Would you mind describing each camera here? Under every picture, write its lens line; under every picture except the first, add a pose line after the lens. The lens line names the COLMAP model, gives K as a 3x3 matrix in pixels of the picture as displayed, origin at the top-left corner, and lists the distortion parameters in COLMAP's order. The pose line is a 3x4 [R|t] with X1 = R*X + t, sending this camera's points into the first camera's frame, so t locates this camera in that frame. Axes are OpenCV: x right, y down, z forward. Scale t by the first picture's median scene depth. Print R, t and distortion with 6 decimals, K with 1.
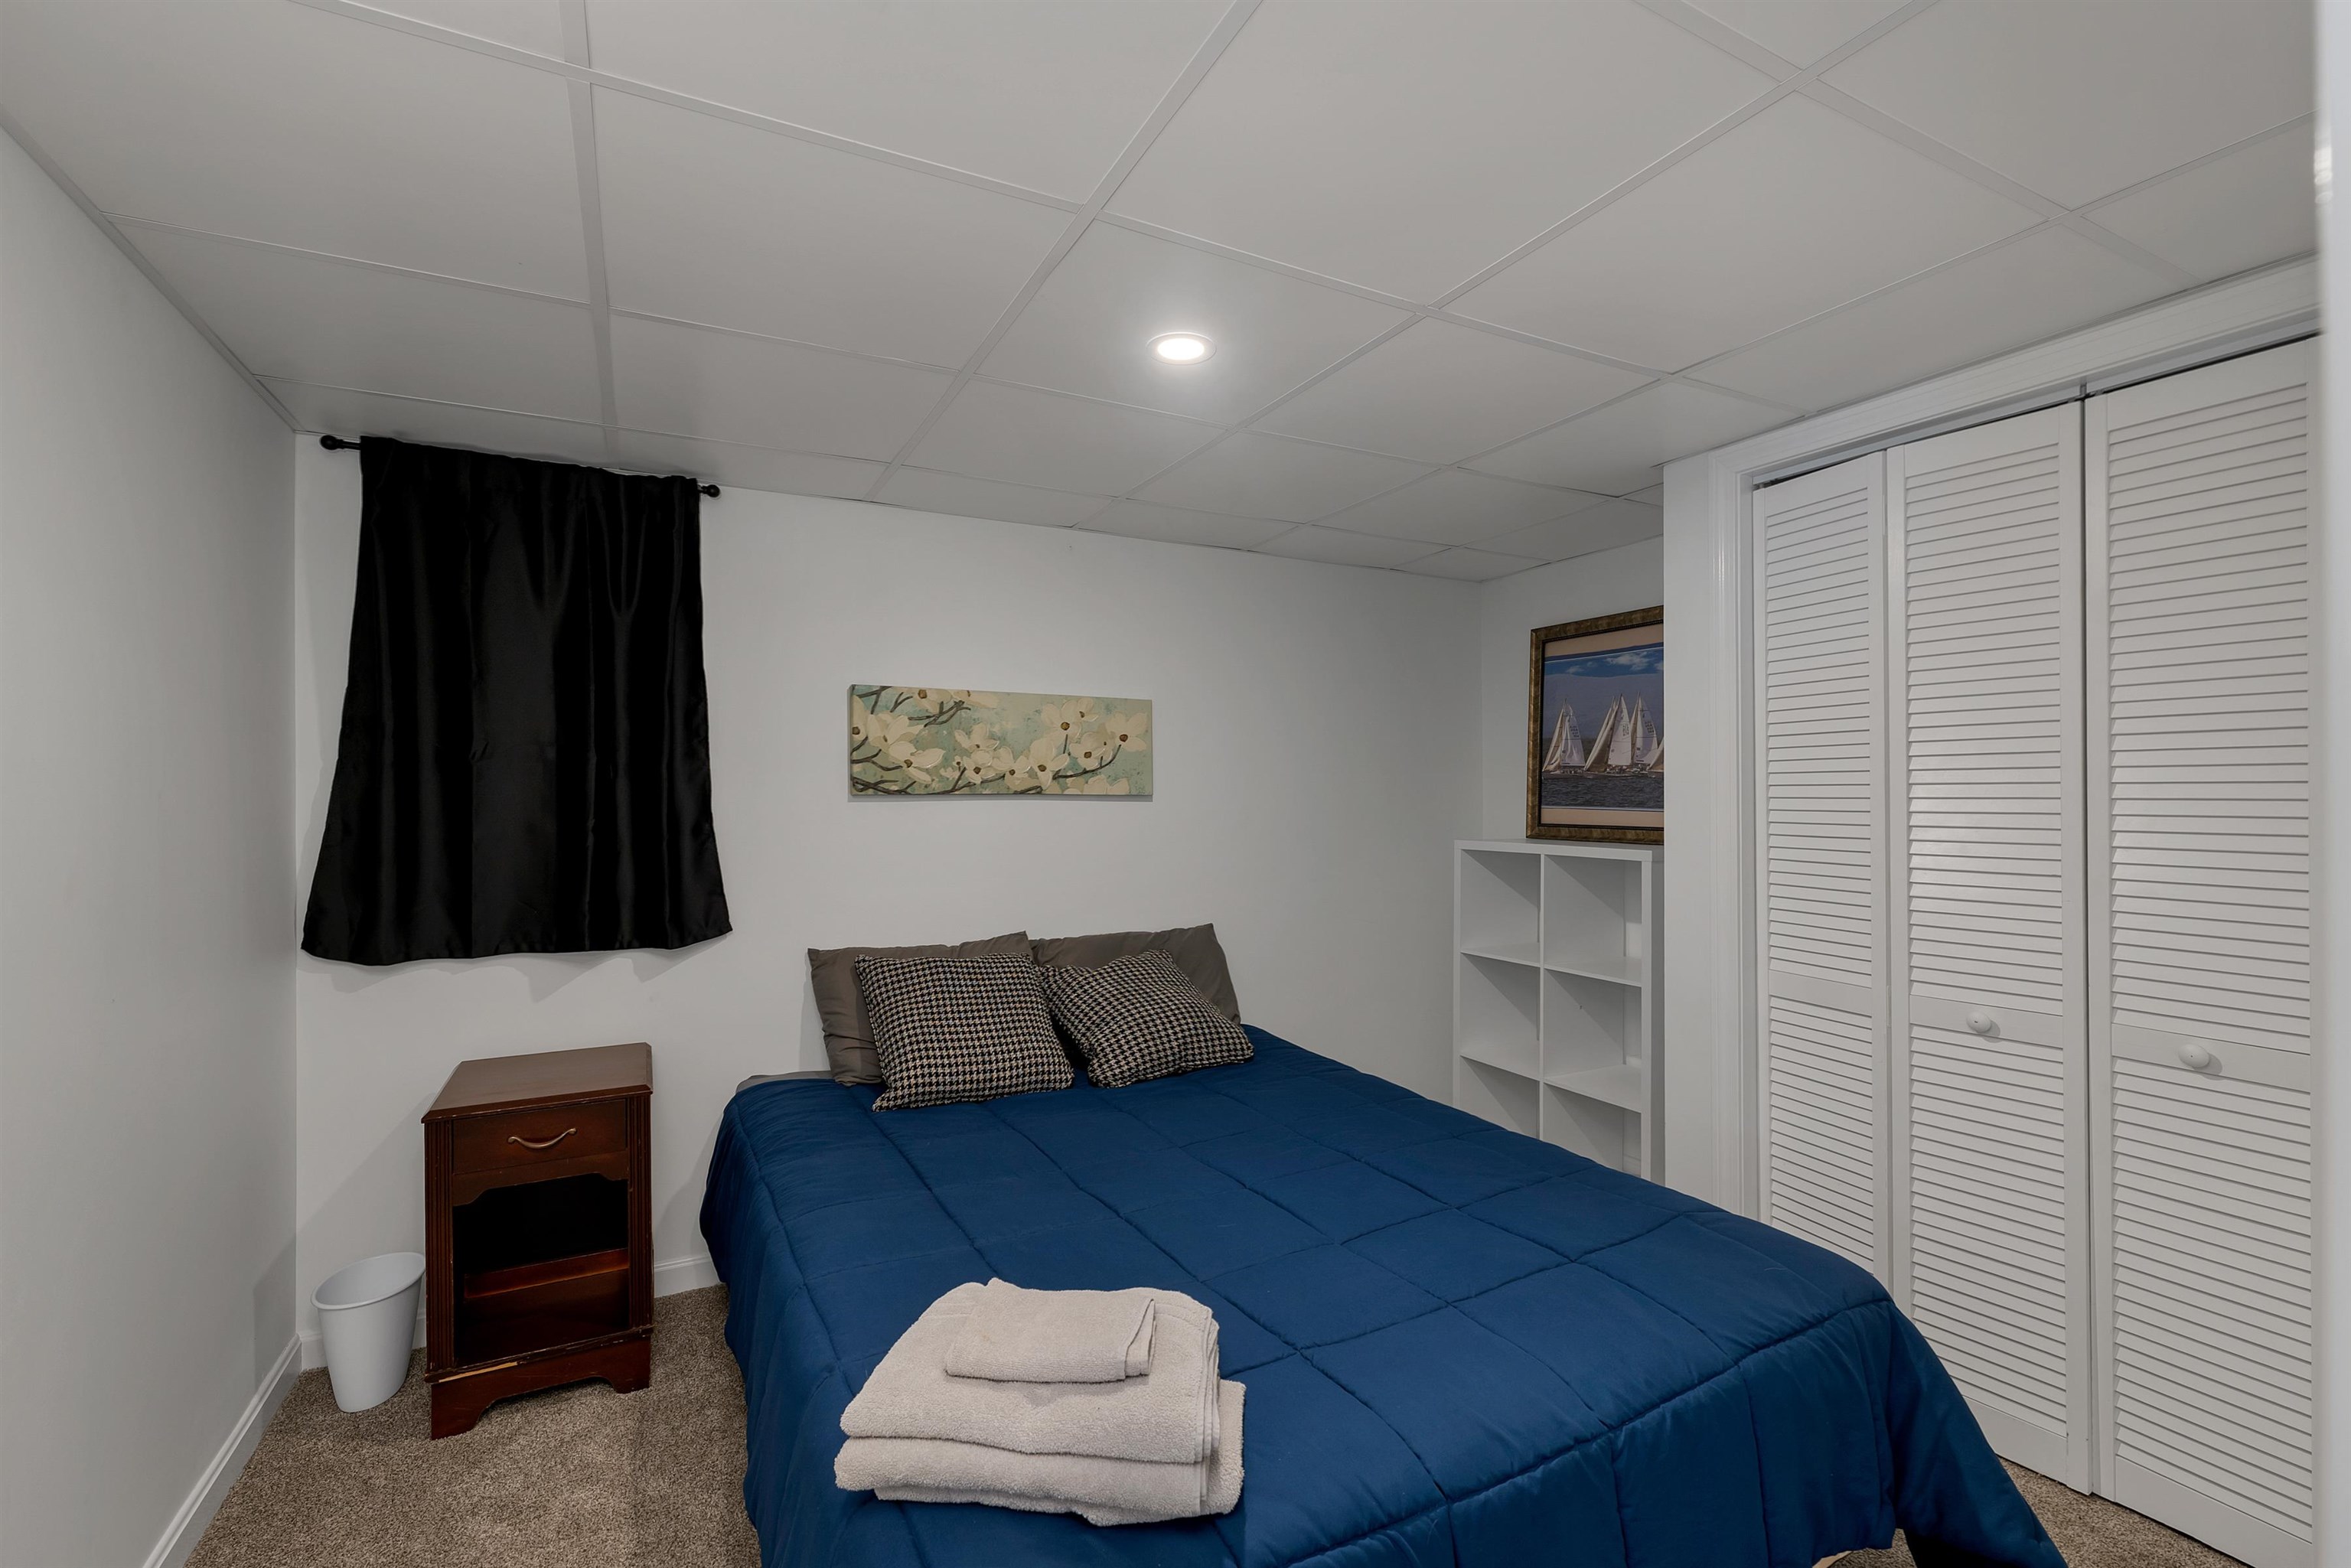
lens RADIAL K [[983.6, 0, 1175.5], [0, 983.6, 784.0], [0, 0, 1]] dist [0.000335, -0.000366]
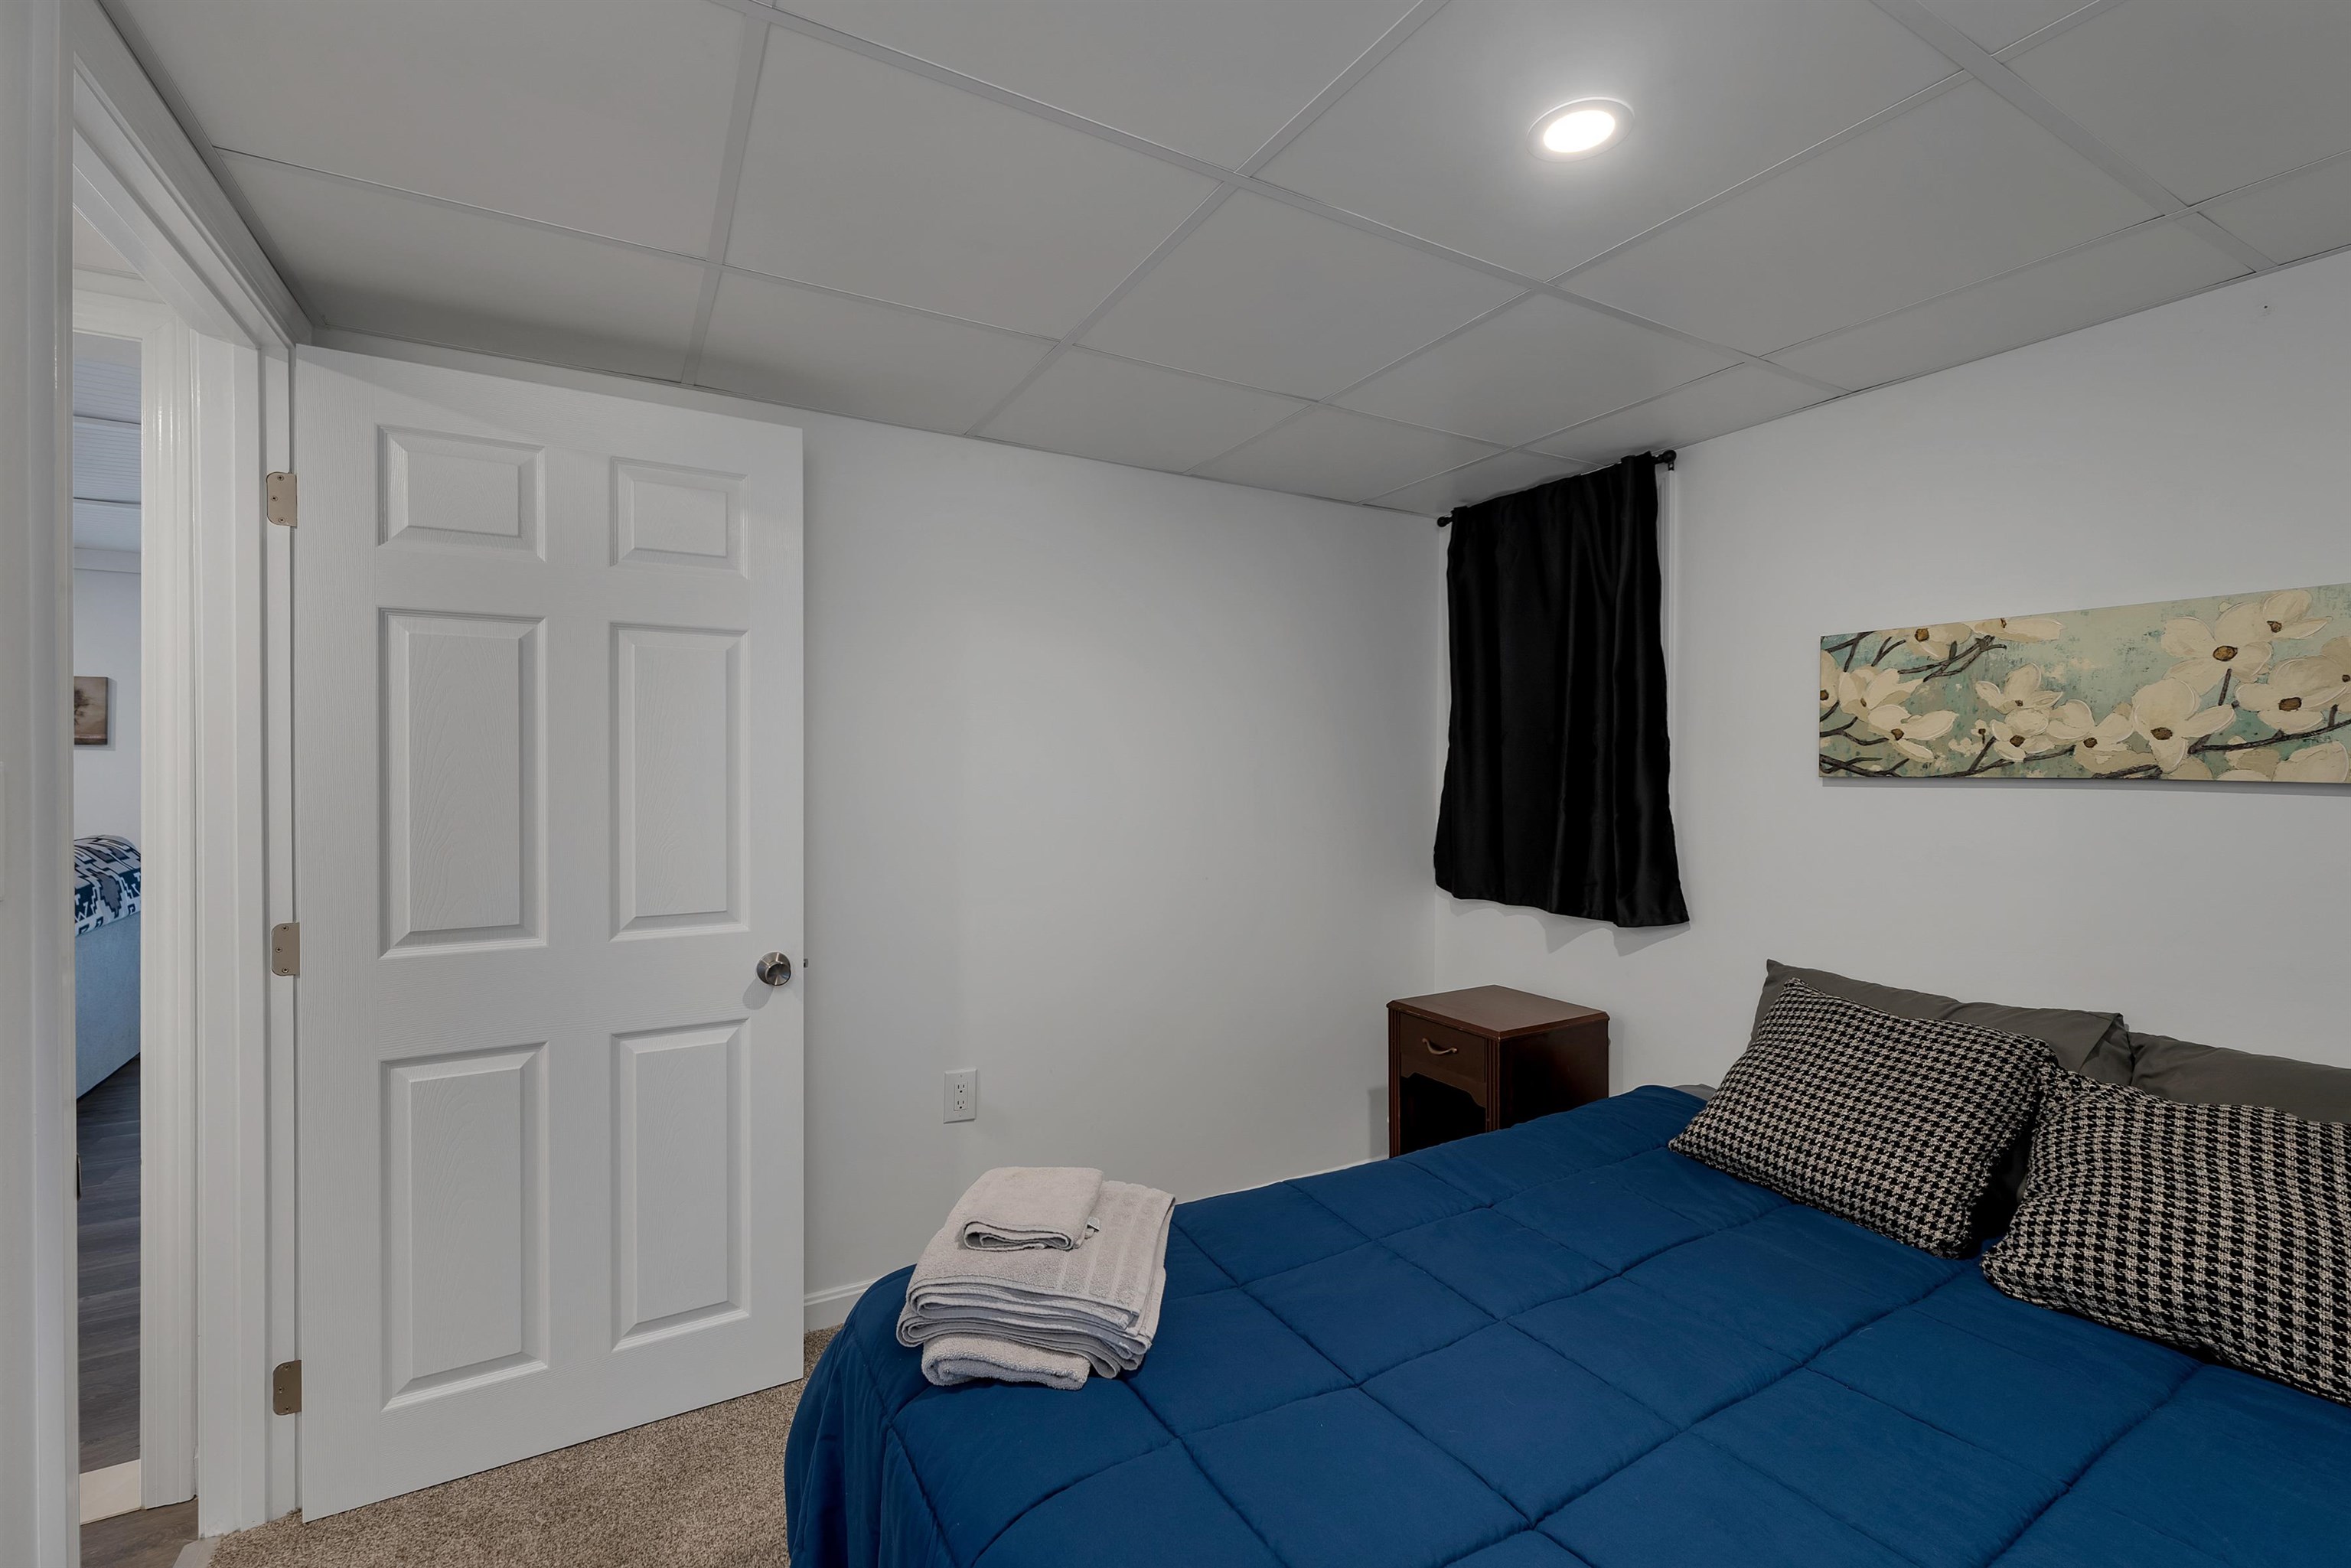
lens RADIAL K [[983.6, 0, 1175.5], [0, 983.6, 784.0], [0, 0, 1]] dist [0.000335, -0.000366]
pose [[0.052381, 0.015491, -0.998507, 0.414495], [-0.002494, 0.999879, 0.015382, 0.005669], [0.998624, 0.001685, 0.052413, 0.424569]]
